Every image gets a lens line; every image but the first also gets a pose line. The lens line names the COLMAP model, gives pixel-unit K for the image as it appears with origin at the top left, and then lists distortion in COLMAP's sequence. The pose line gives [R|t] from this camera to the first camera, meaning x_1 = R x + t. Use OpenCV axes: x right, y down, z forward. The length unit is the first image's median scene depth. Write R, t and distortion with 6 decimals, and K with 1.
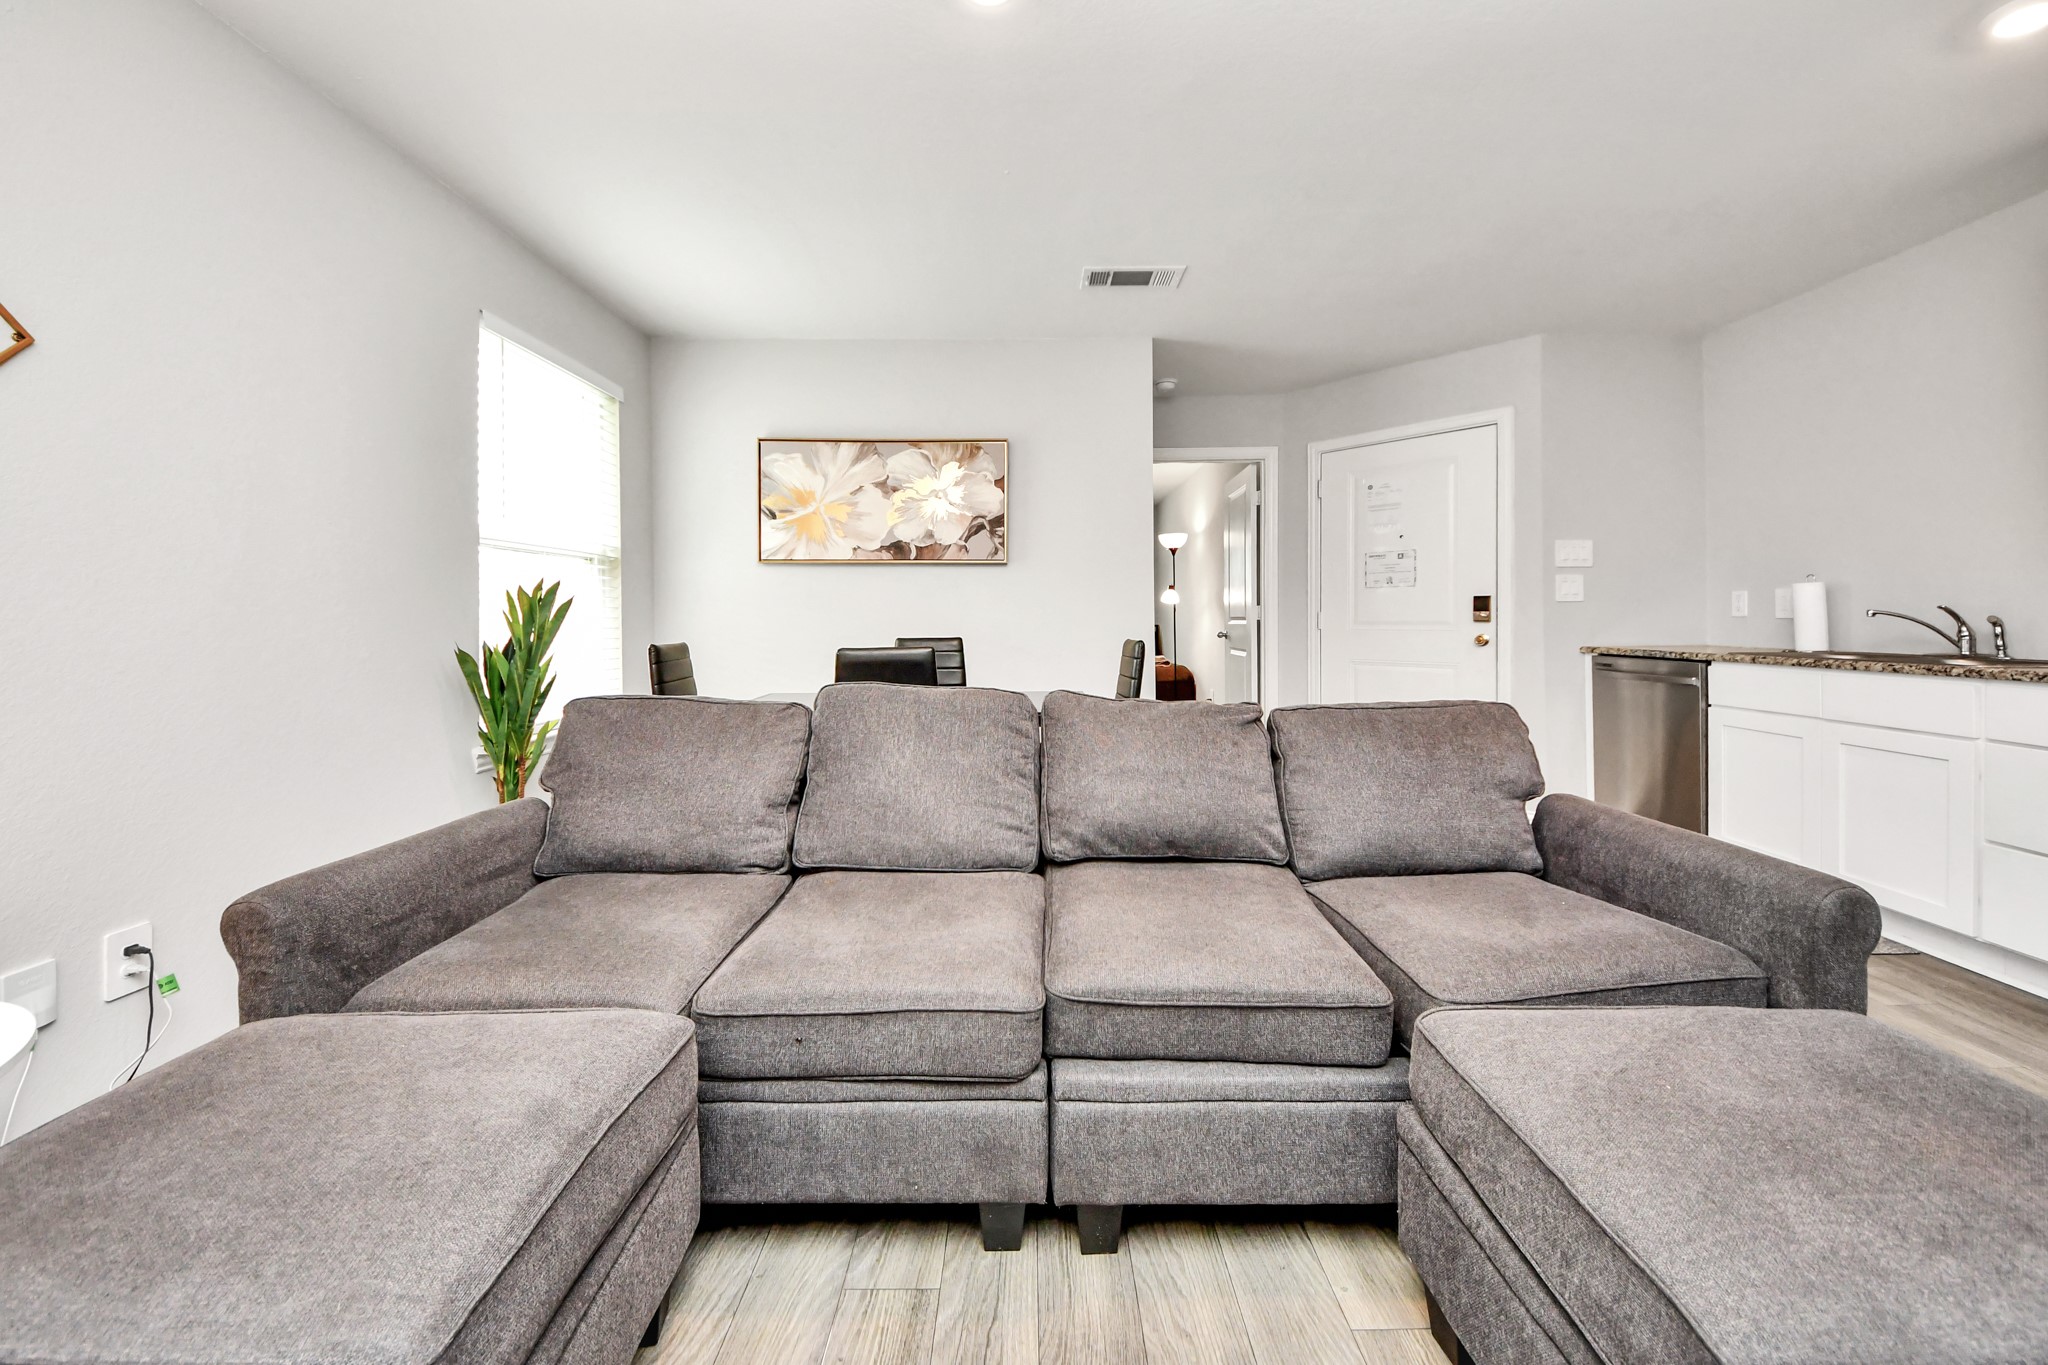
lens RADIAL K [[732.6, 0, 1035.3], [0, 732.6, 626.6], [0, 0, 1]] dist [0.055749, -0.028416]
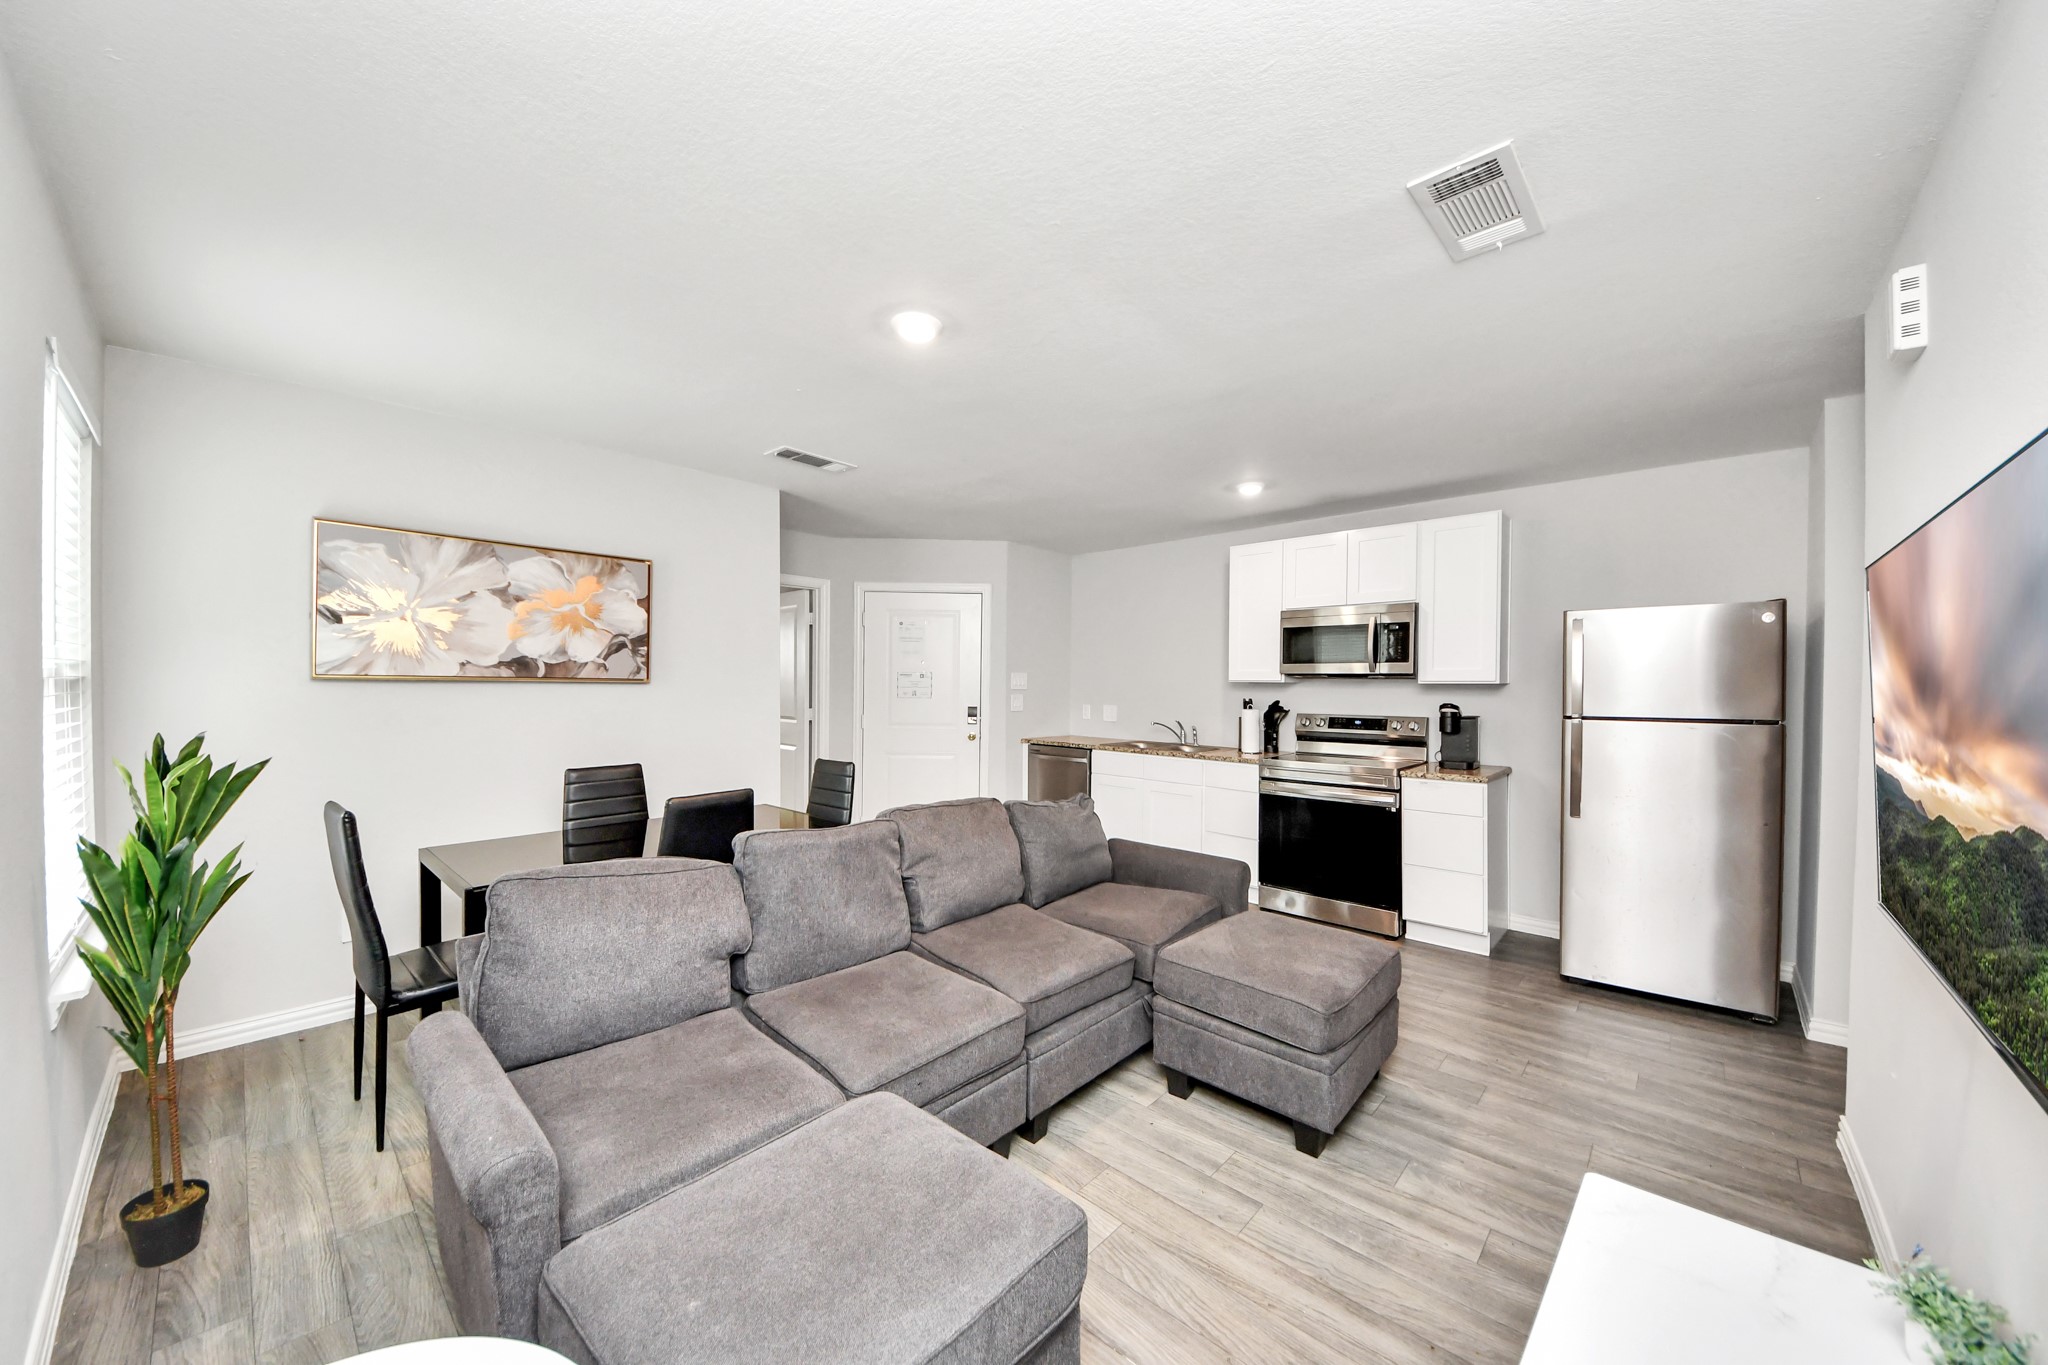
lens RADIAL K [[708.7, 0, 1013.7], [0, 708.7, 695.5], [0, 0, 1]] dist [0.011176, -0.014821]
pose [[0.685219, -0.000025, 0.728337, -0.407956], [-0.005130, 0.999975, 0.004861, -0.076173], [-0.728319, -0.007067, 0.685202, -0.035048]]
